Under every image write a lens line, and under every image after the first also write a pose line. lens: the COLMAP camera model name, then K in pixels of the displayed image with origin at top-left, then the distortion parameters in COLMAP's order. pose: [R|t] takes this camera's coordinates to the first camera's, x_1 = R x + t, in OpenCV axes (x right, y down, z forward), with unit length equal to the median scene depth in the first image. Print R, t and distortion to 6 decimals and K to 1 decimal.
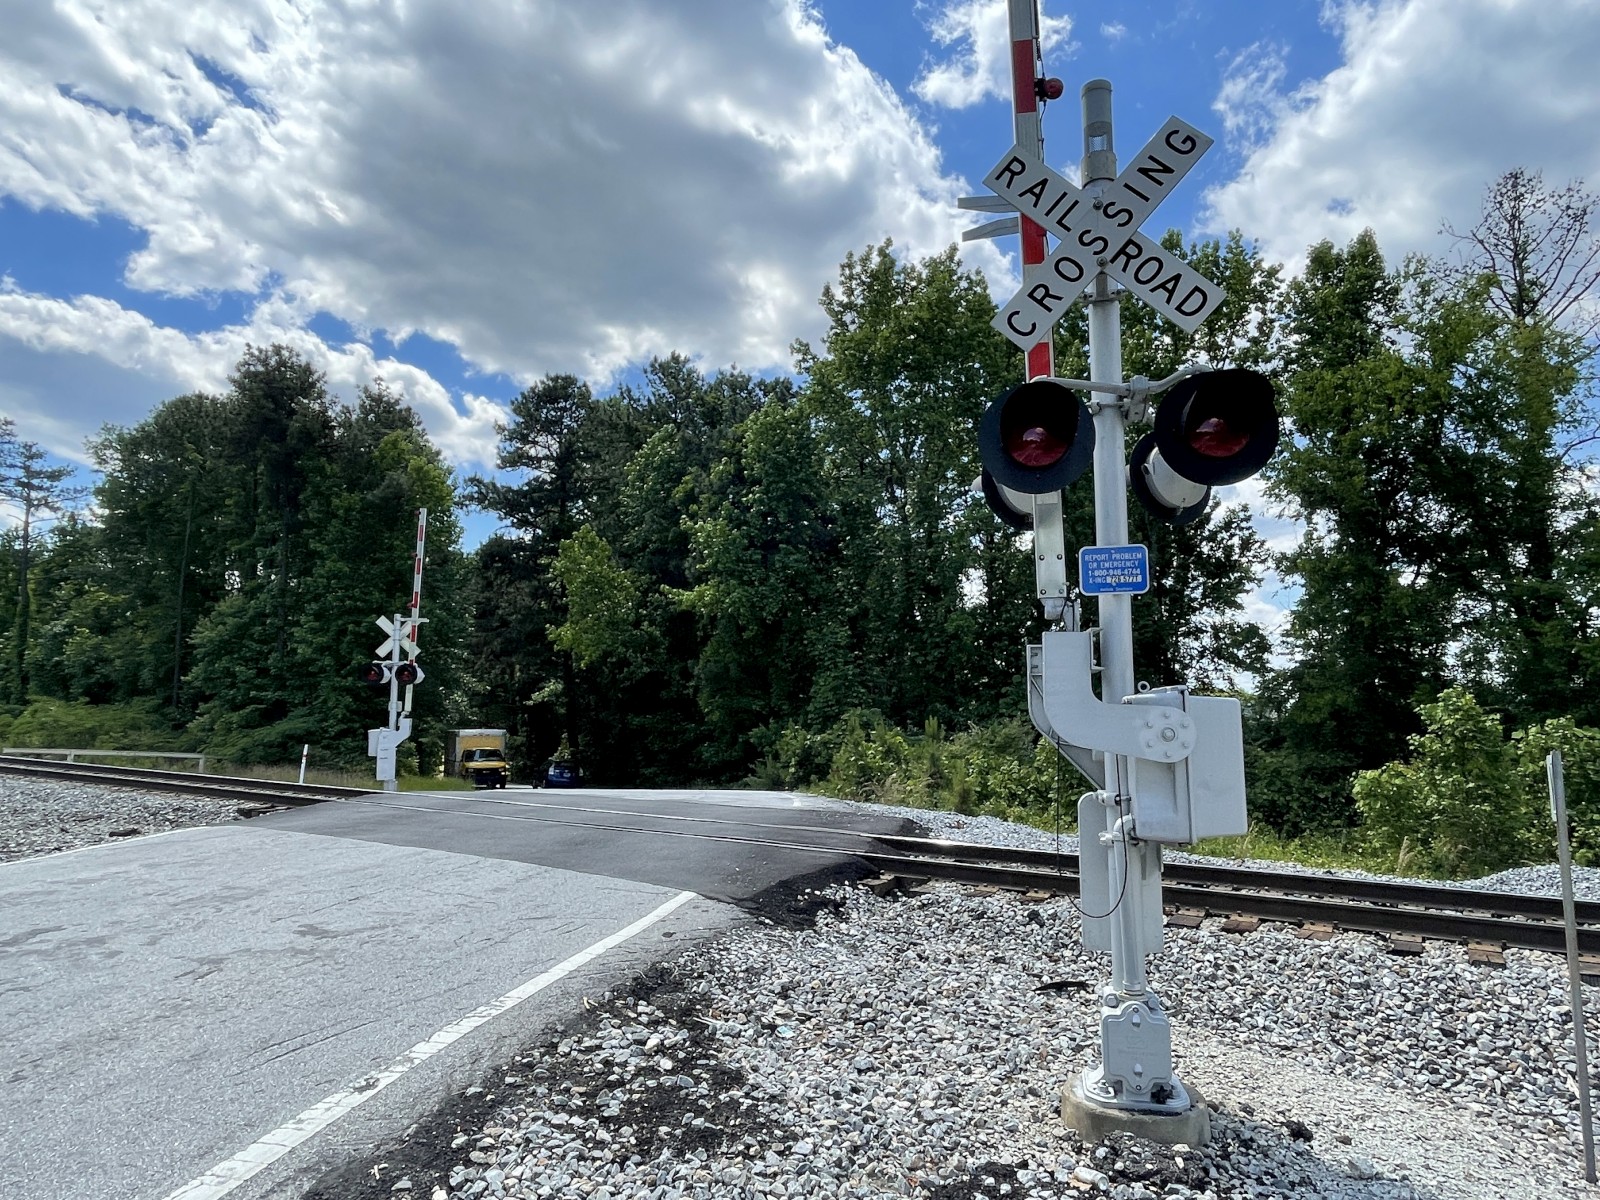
lens RADIAL K [[987.5, 0, 805.1], [0, 987.5, 598.5], [0, 0, 1]] dist [-0.001603, -0.001783]
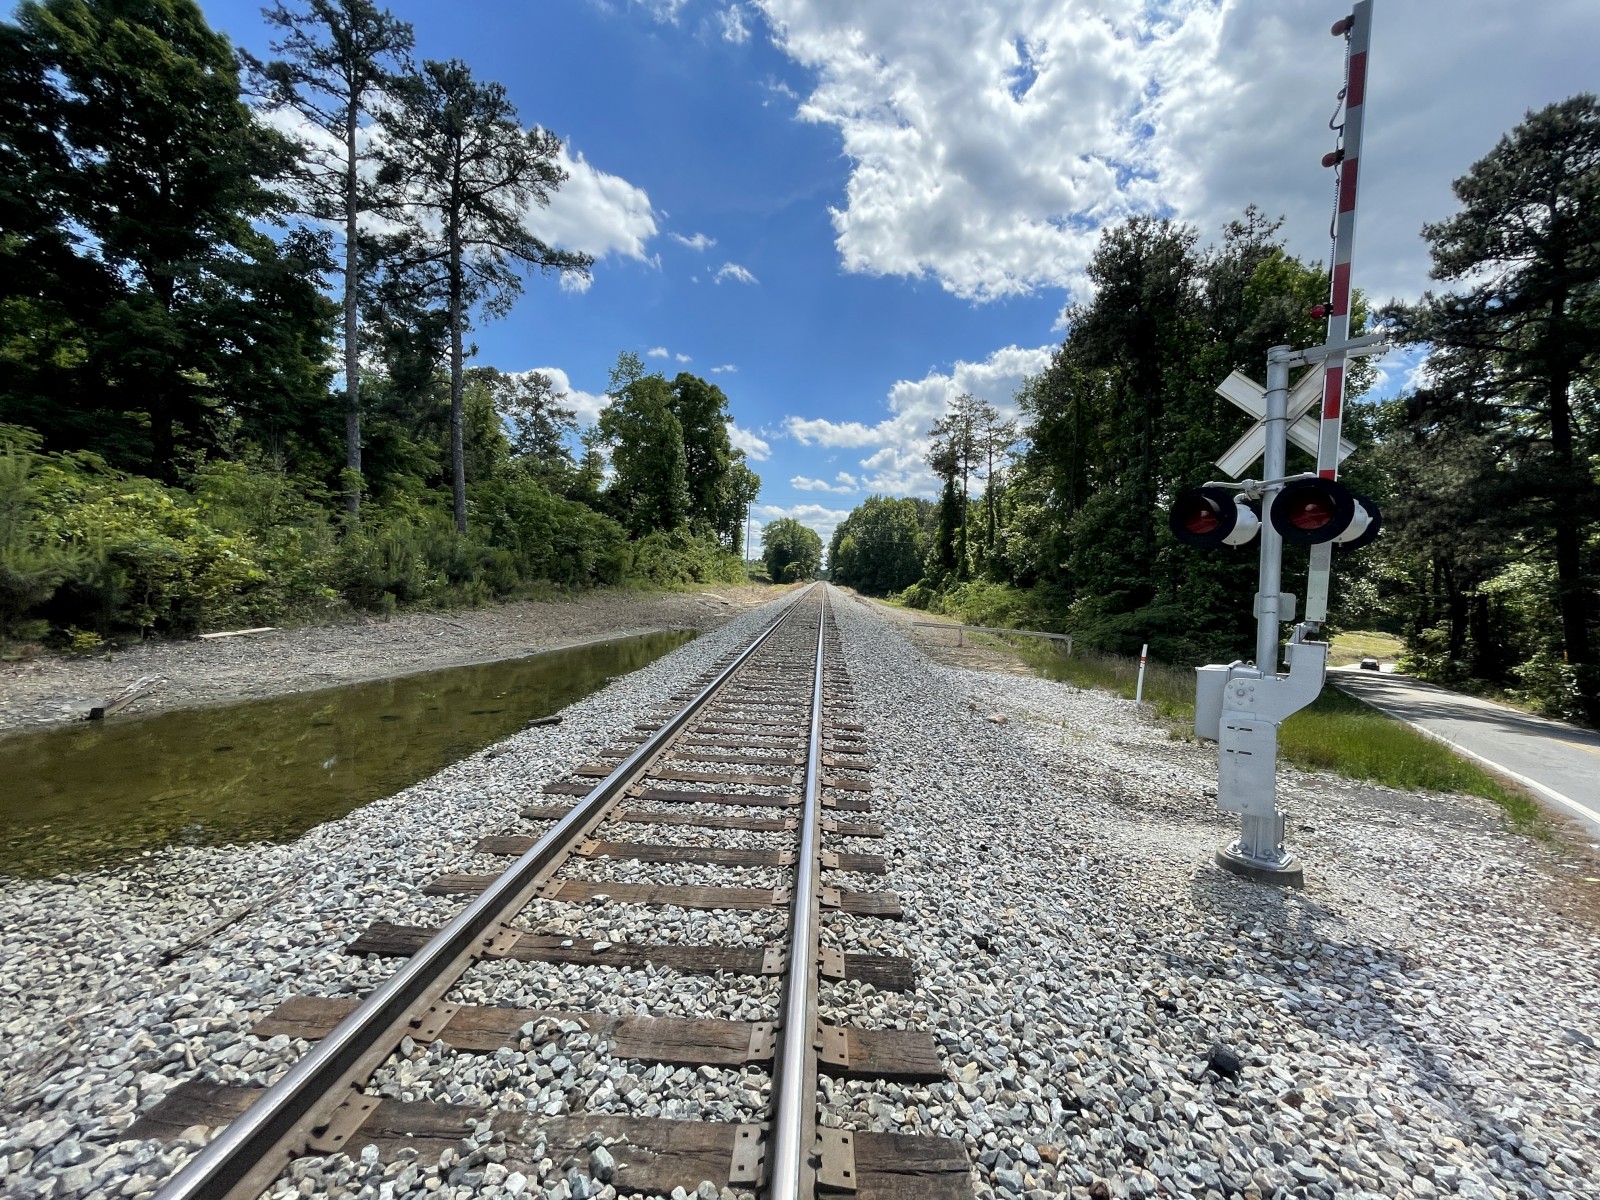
lens RADIAL K [[641.1, 0, 808.1], [0, 641.1, 598.8], [0, 0, 1]] dist [-0.002392, 0.000191]
pose [[0.518089, 0.033391, -0.854674, -0.309816], [0.071469, 0.994053, 0.082159, 0.076527], [0.852335, -0.103649, 0.512622, 0.750550]]
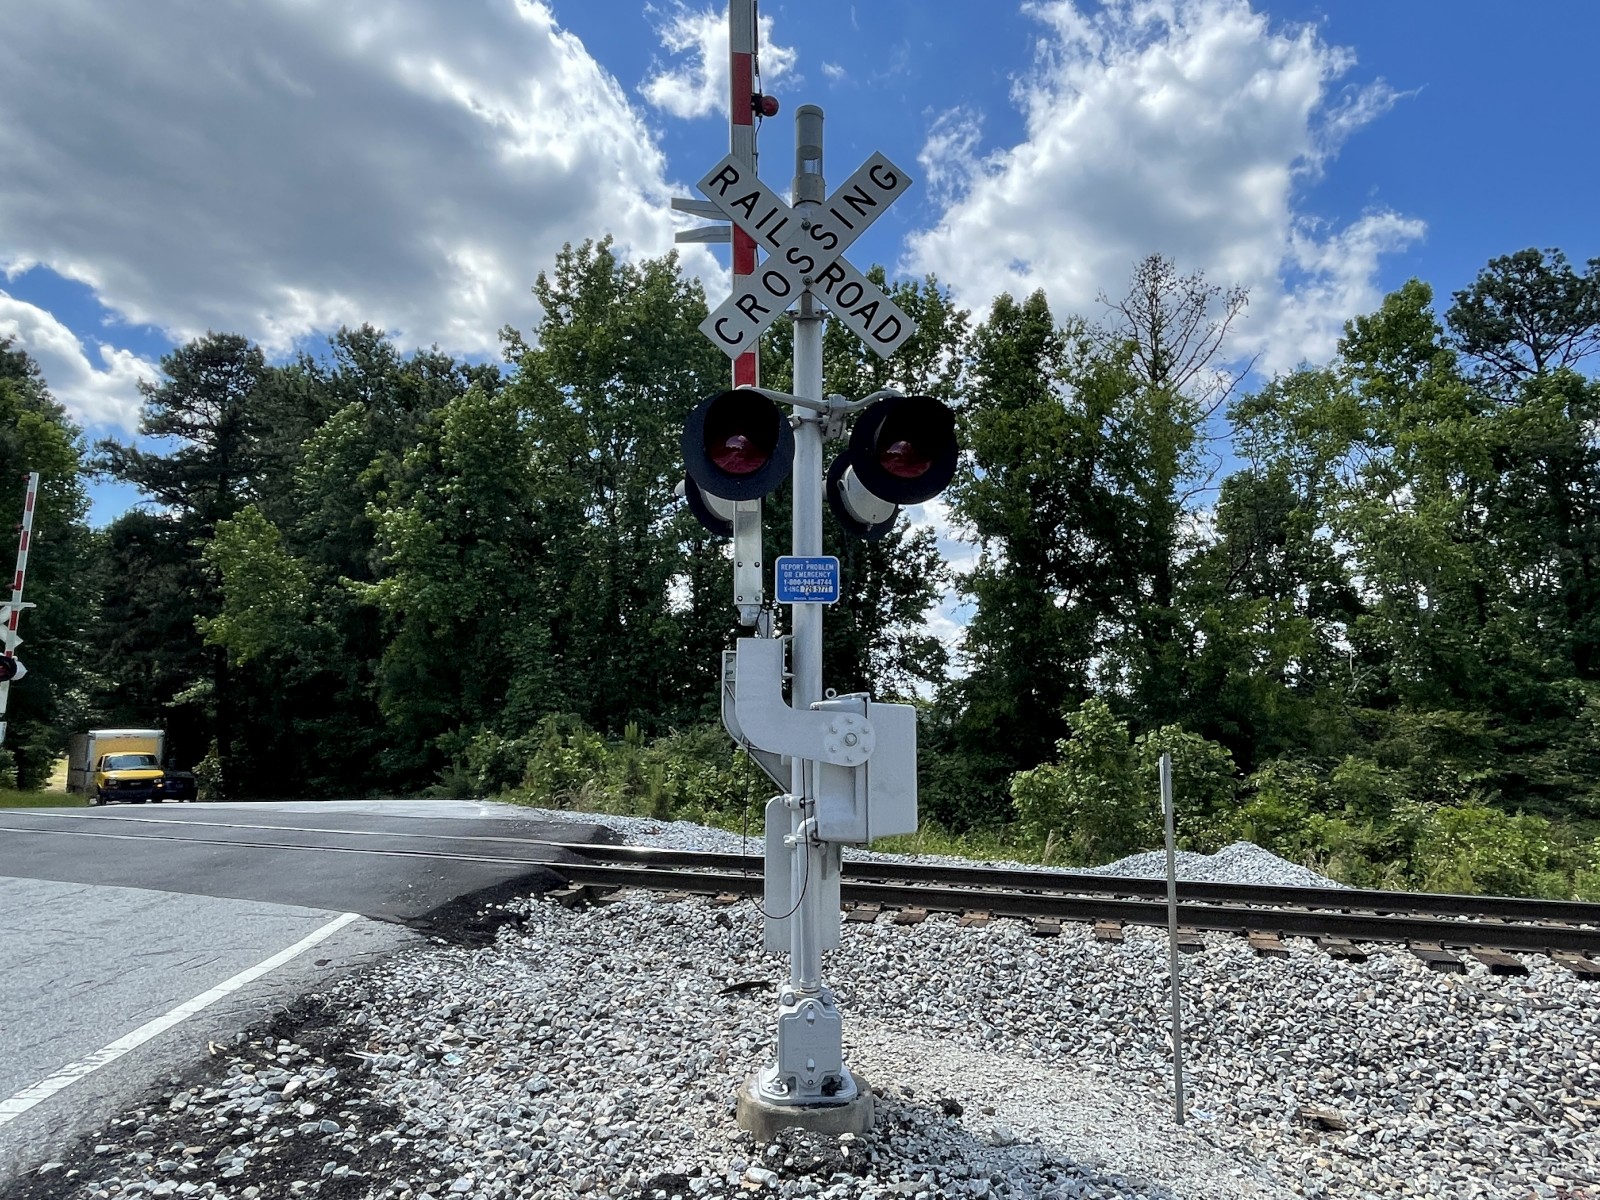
lens RADIAL K [[987.5, 0, 805.1], [0, 987.5, 598.5], [0, 0, 1]] dist [-0.001603, -0.001783]
pose [[0.956220, 0.039495, 0.289970, 0.002945], [-0.037980, 0.999220, -0.010852, 0.000458], [-0.290173, -0.000636, 0.956974, 0.003254]]
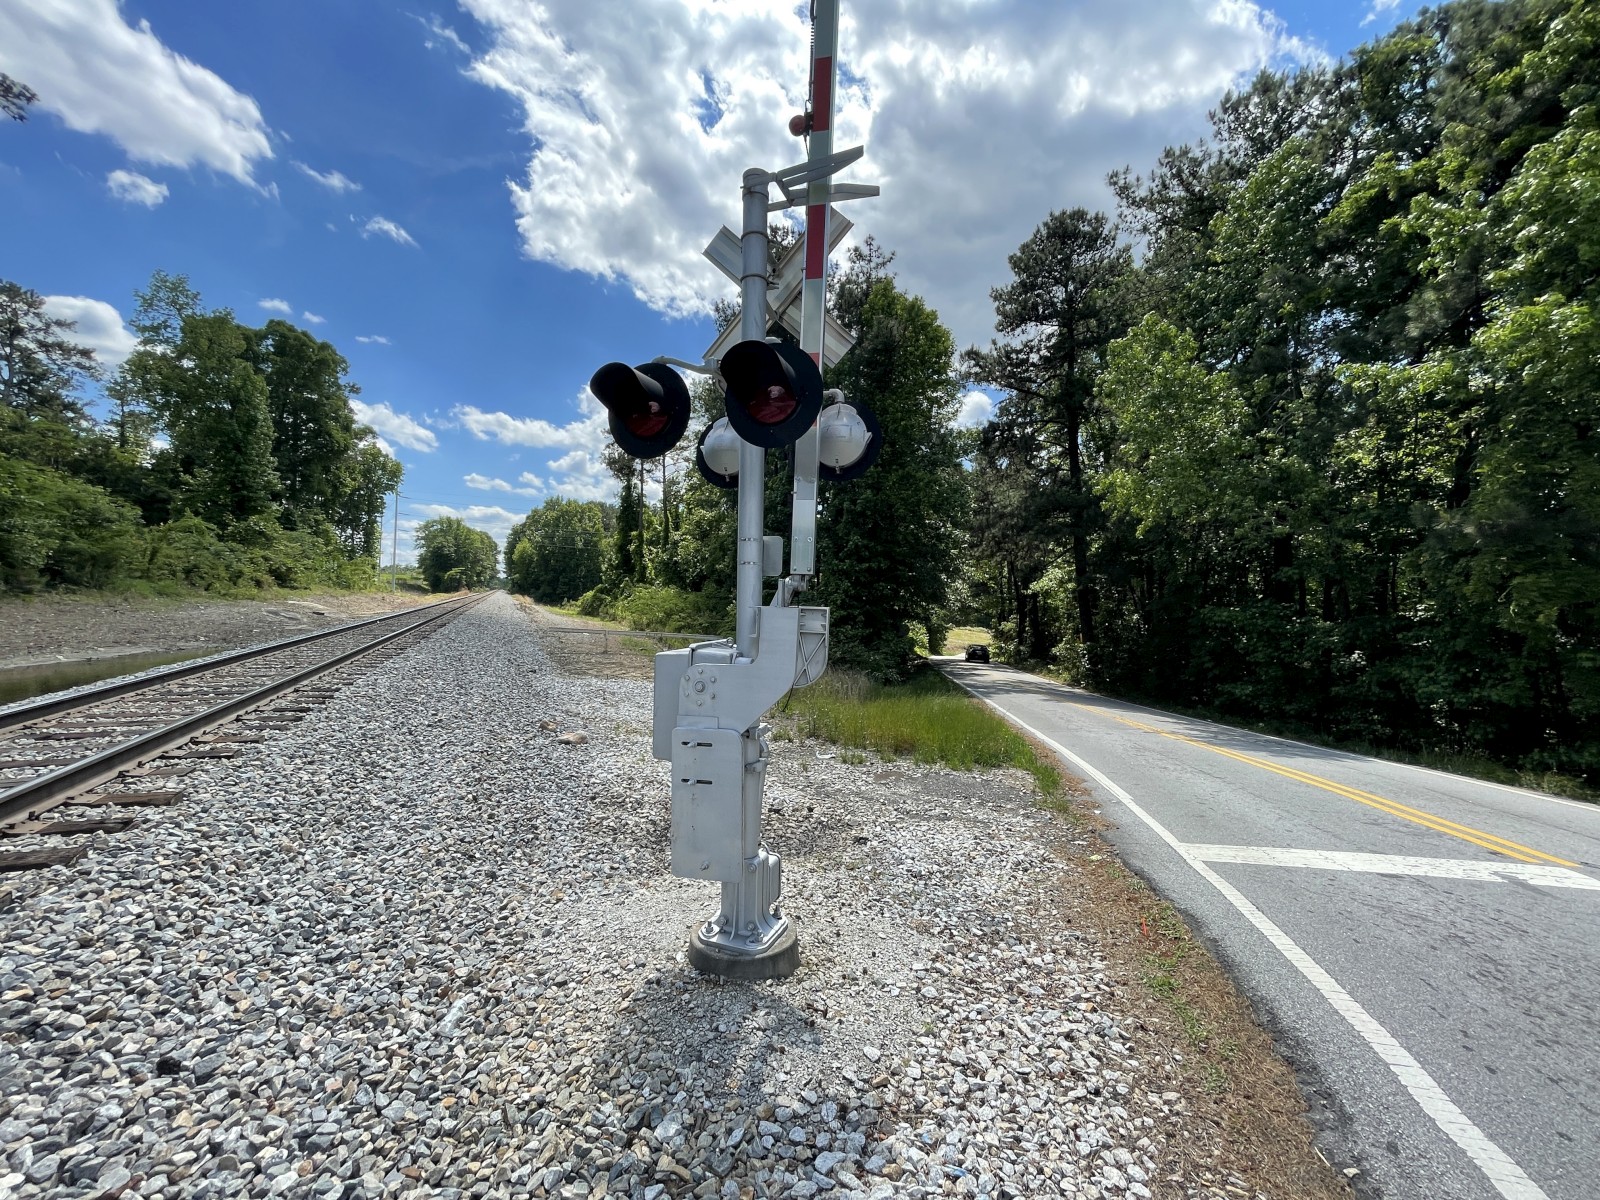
lens RADIAL K [[641.1, 0, 808.1], [0, 641.1, 598.8], [0, 0, 1]] dist [-0.002392, 0.000191]
pose [[0.847118, 0.014084, -0.531218, -0.327572], [0.043082, 0.994538, 0.095069, 0.108287], [0.529656, -0.103420, 0.841884, 0.893887]]
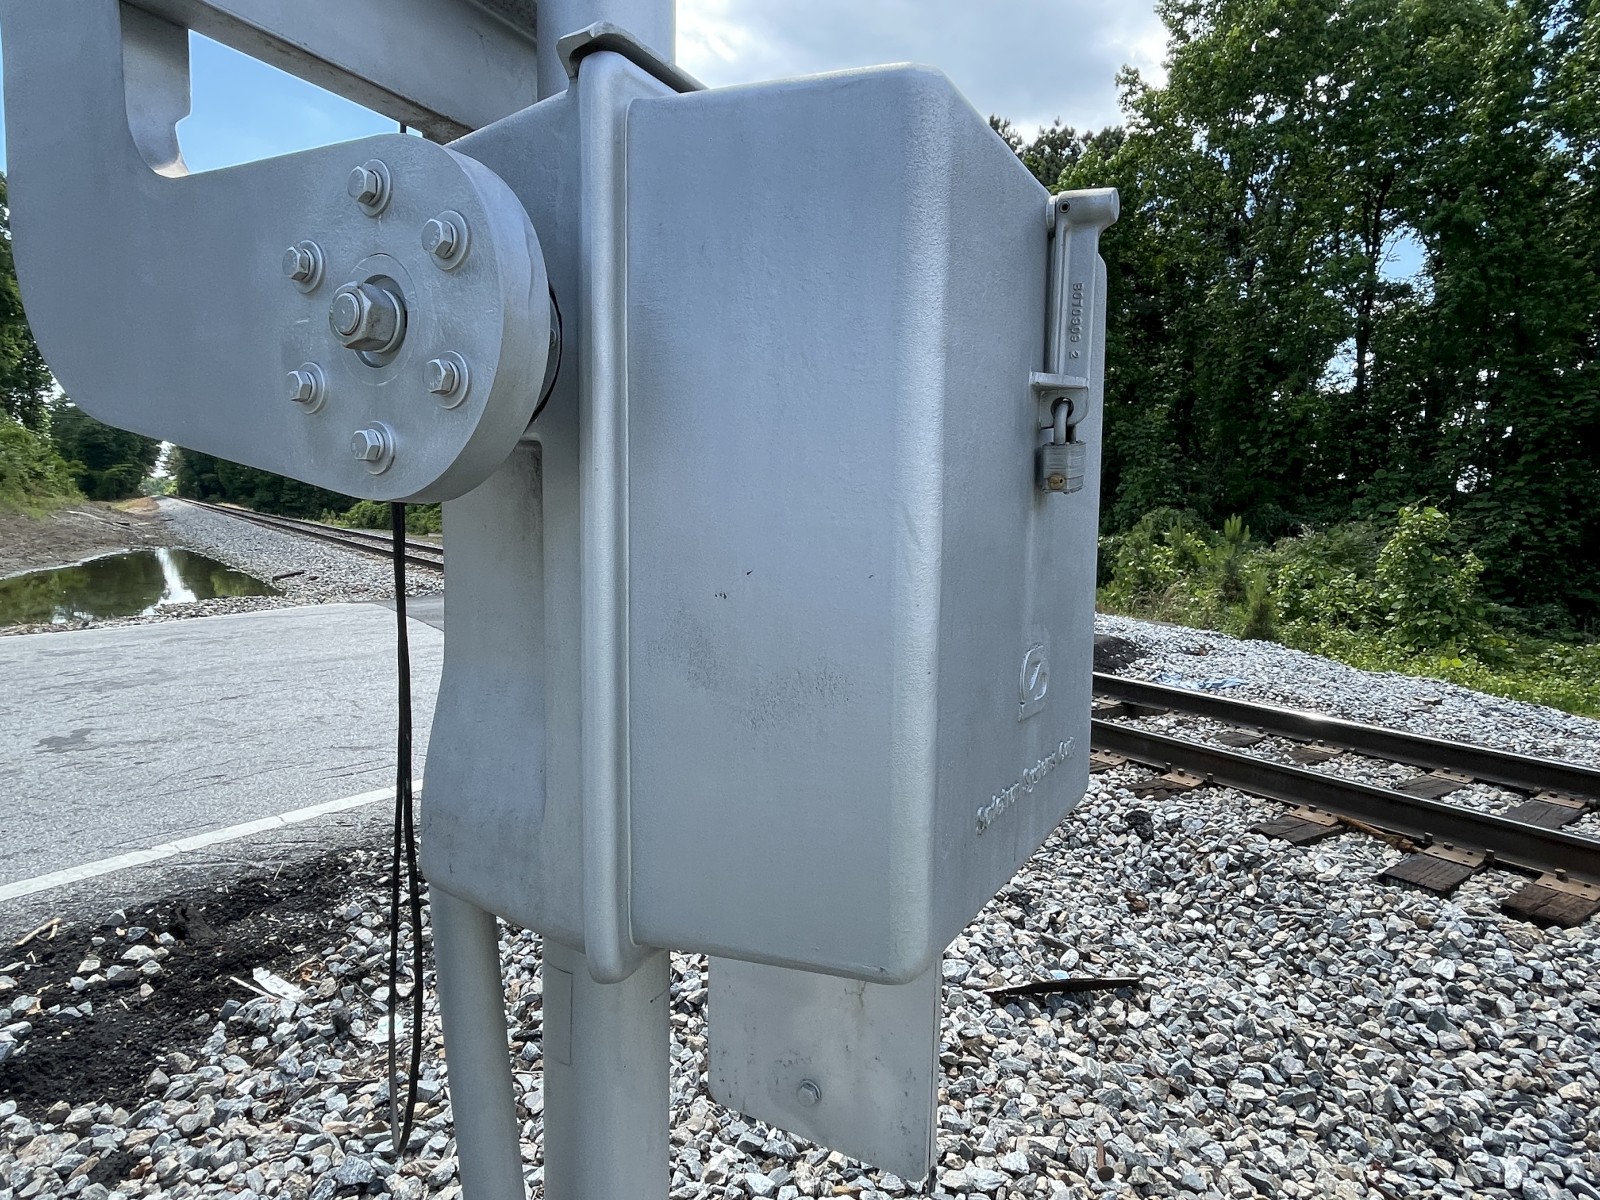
lens RADIAL K [[940.1, 0, 800.0], [0, 940.1, 600.0], [0, 0, 1]] dist [0.003907, 0.000269]
pose [[0.930025, 0.047003, -0.364477, 0.107464], [0.027407, 0.980154, 0.196333, 0.033747], [0.366472, -0.192584, 0.910280, 0.194284]]
